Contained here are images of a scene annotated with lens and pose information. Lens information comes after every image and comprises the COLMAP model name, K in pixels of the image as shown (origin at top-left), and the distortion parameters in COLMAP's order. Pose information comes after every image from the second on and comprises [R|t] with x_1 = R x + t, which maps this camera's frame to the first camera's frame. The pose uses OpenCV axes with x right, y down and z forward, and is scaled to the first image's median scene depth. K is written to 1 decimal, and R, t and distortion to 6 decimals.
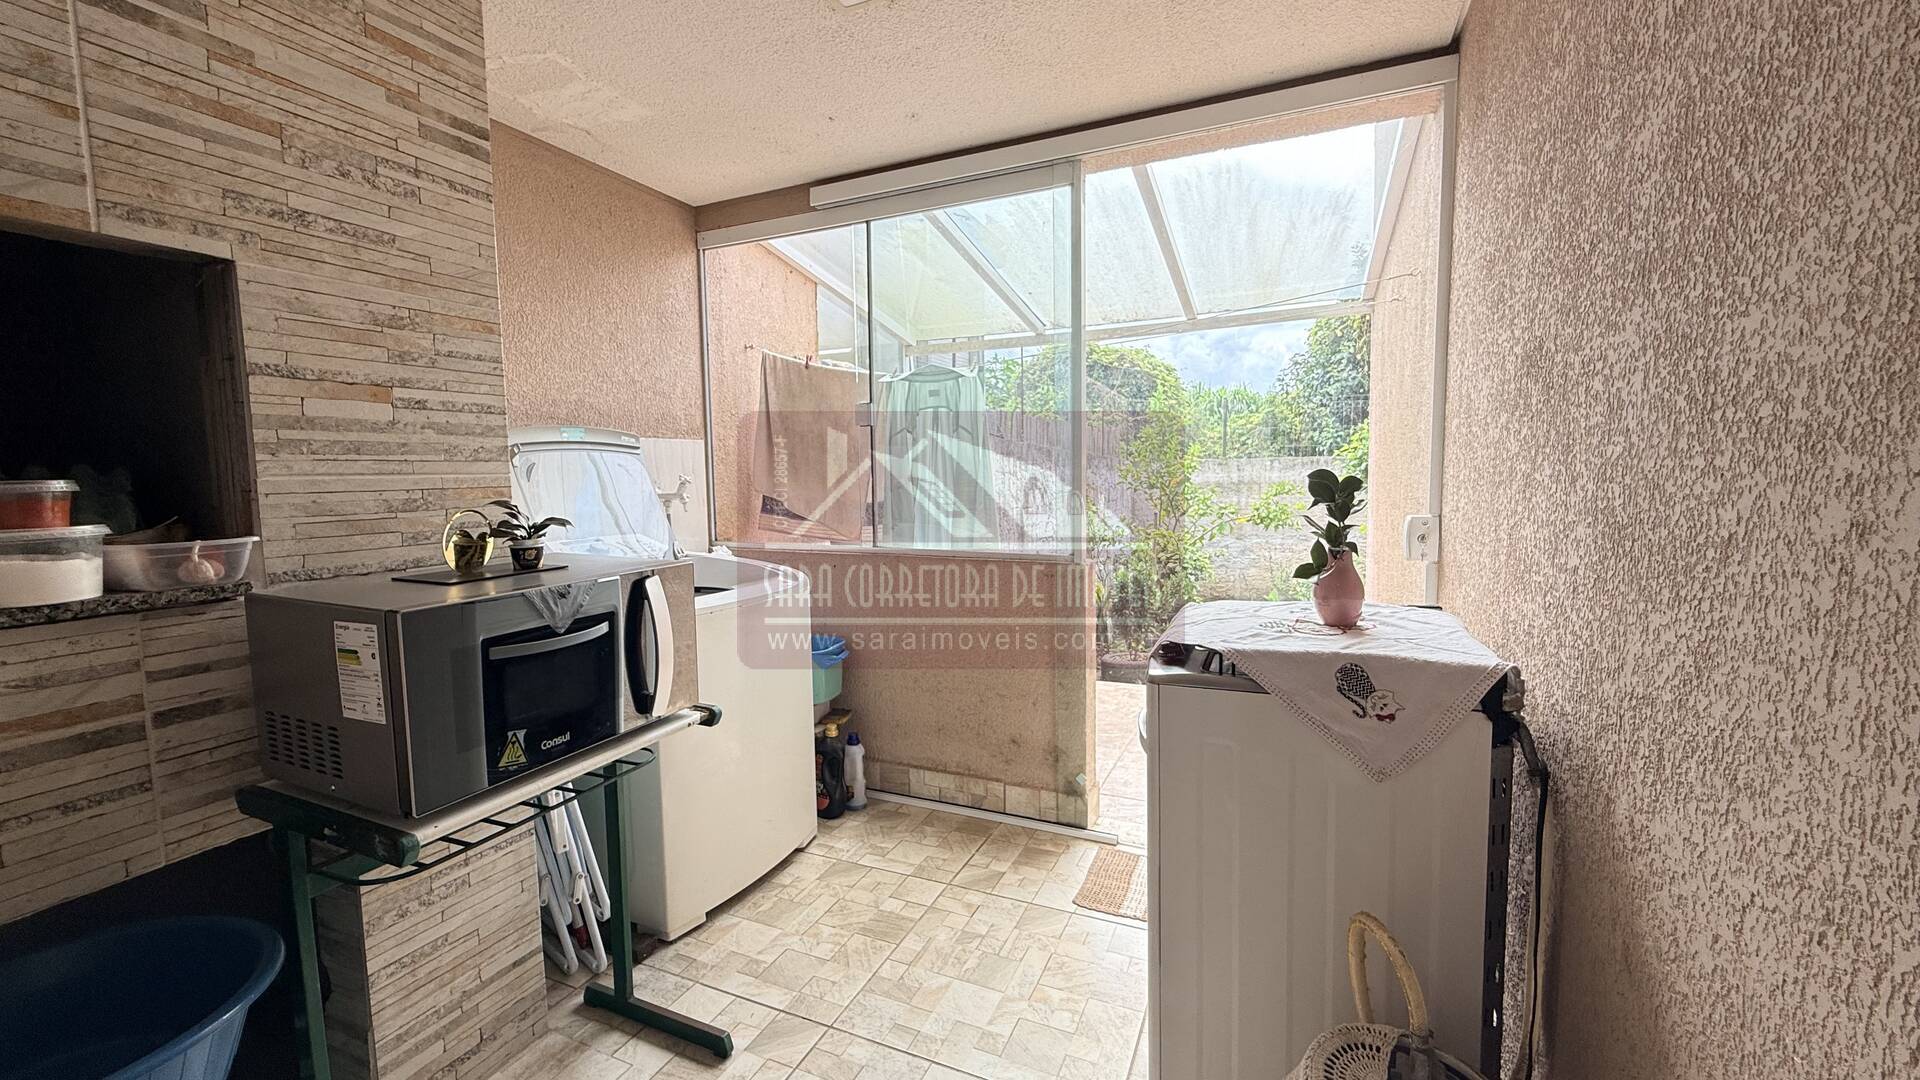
lens RADIAL K [[761.1, 0, 960.3], [0, 761.1, 539.8], [0, 0, 1]] dist [-0.000704, 0.000068]
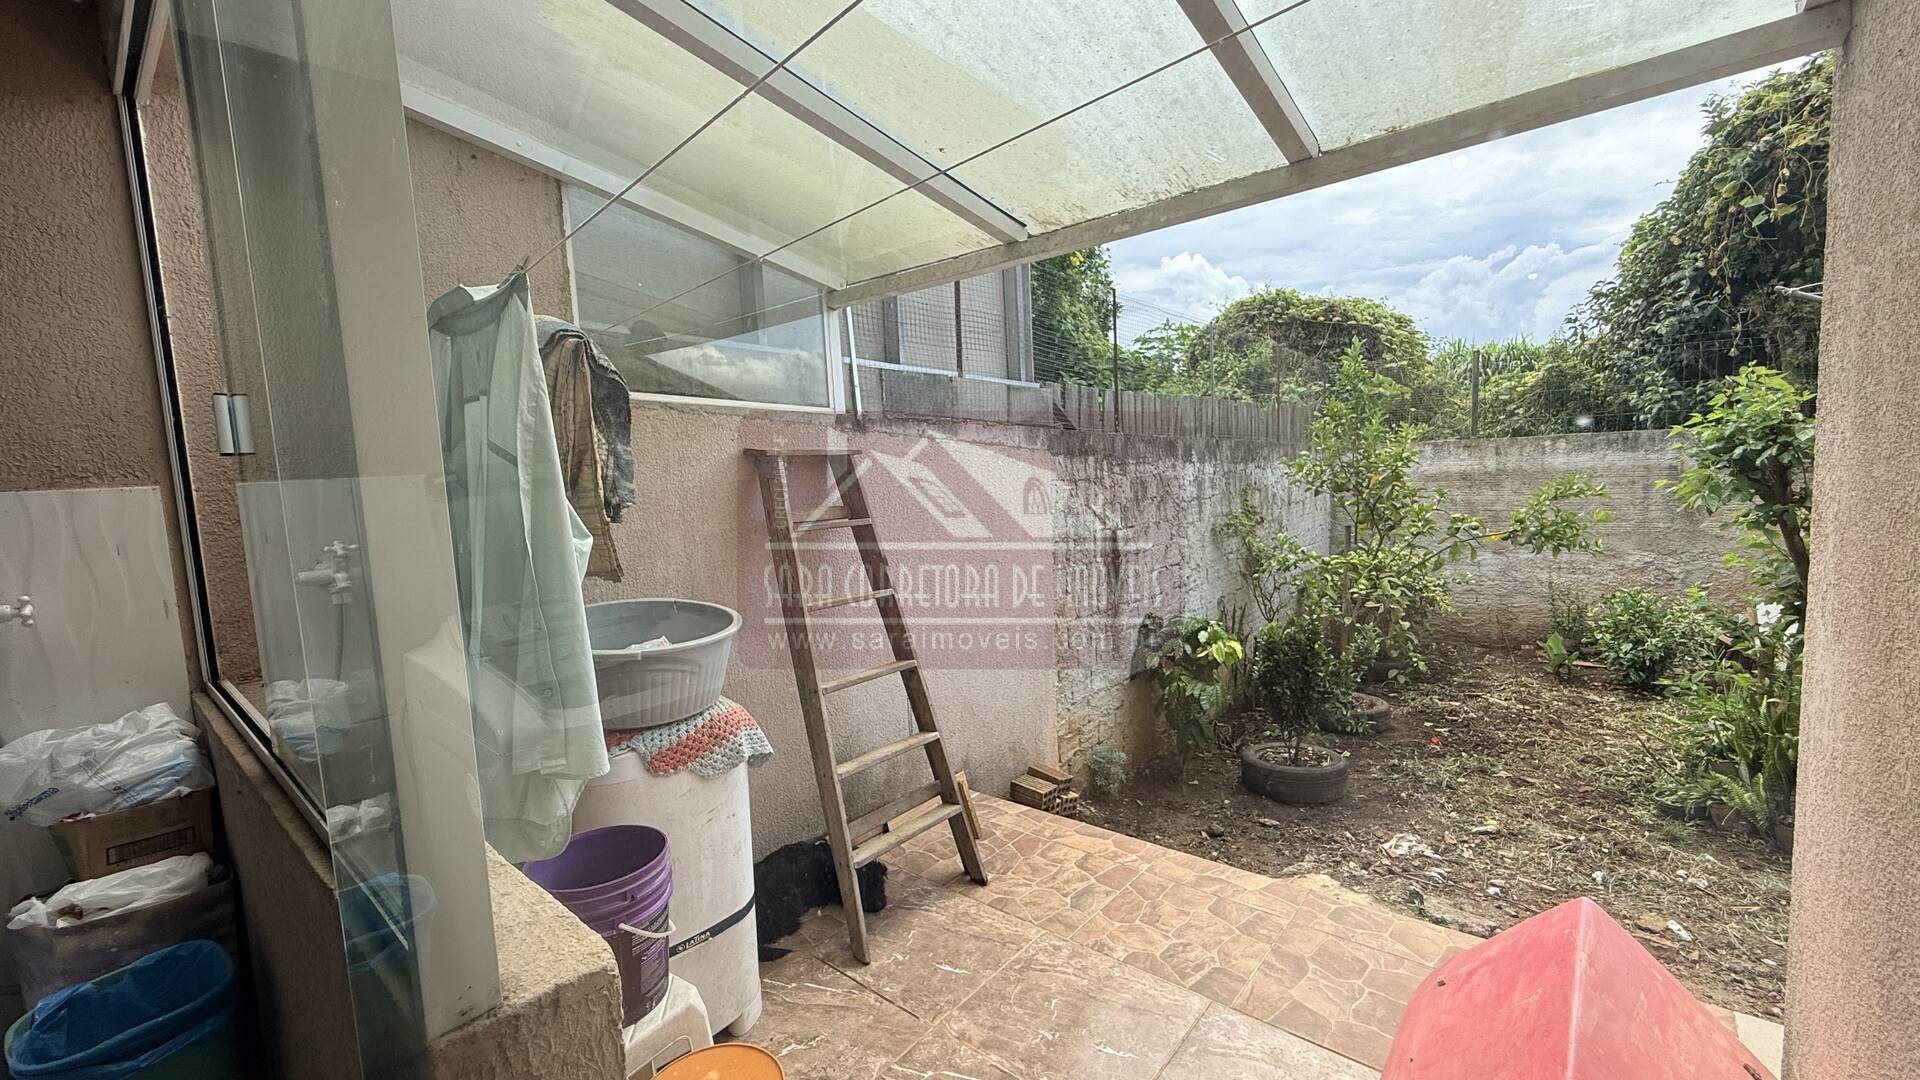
lens RADIAL K [[761.1, 0, 957.7], [0, 761.1, 535.6], [0, 0, 1]] dist [-0.000704, 0.000068]
pose [[0.958857, -0.001485, -0.283885, 0.090353], [0.005395, 0.999901, 0.012991, -0.029139], [0.283838, -0.013989, 0.958770, 0.193704]]
